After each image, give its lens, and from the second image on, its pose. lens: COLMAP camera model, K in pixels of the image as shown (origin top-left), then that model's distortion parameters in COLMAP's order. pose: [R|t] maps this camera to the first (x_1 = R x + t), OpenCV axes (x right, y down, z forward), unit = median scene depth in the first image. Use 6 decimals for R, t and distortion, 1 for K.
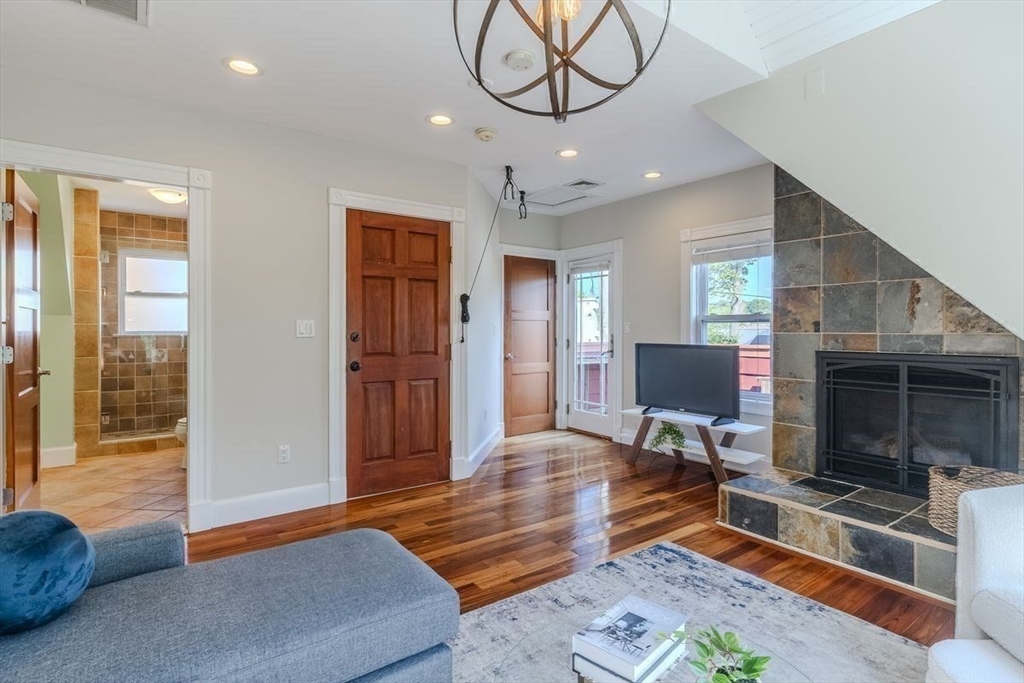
lens RADIAL K [[517.0, 0, 522.3], [0, 517.0, 331.4], [0, 0, 1]] dist [0.005336, -0.001777]
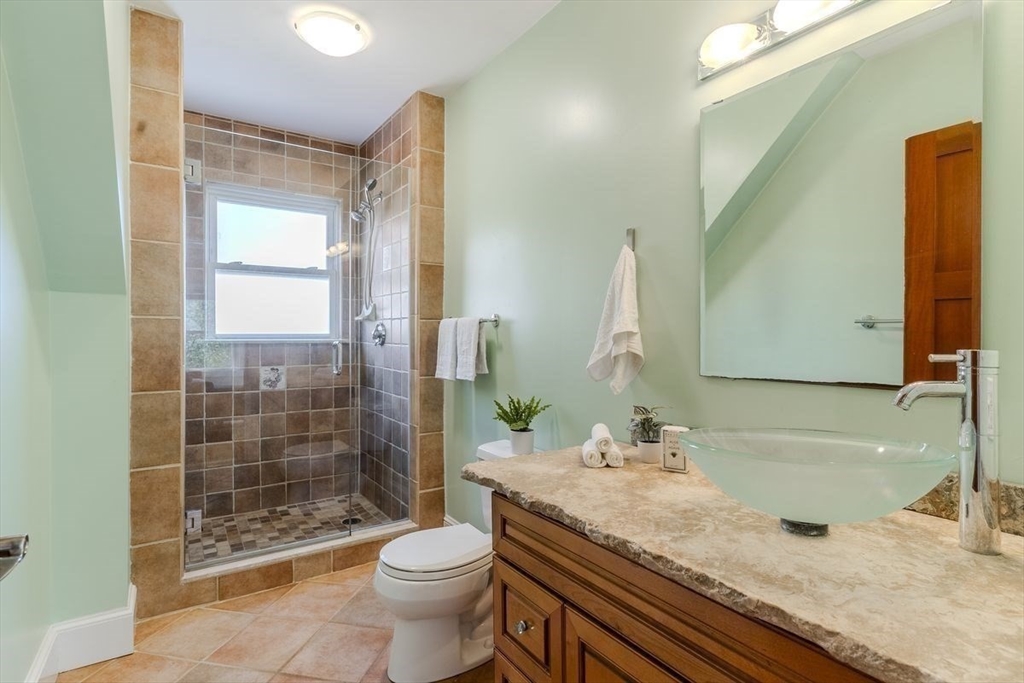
lens RADIAL K [[517.0, 0, 519.0], [0, 517.0, 337.3], [0, 0, 1]] dist [0.005336, -0.001777]
pose [[0.998169, 0.000095, -0.060494, -0.493534], [-0.000187, 0.999999, -0.001506, 0.004113], [0.060494, 0.001514, 0.998167, 0.563657]]
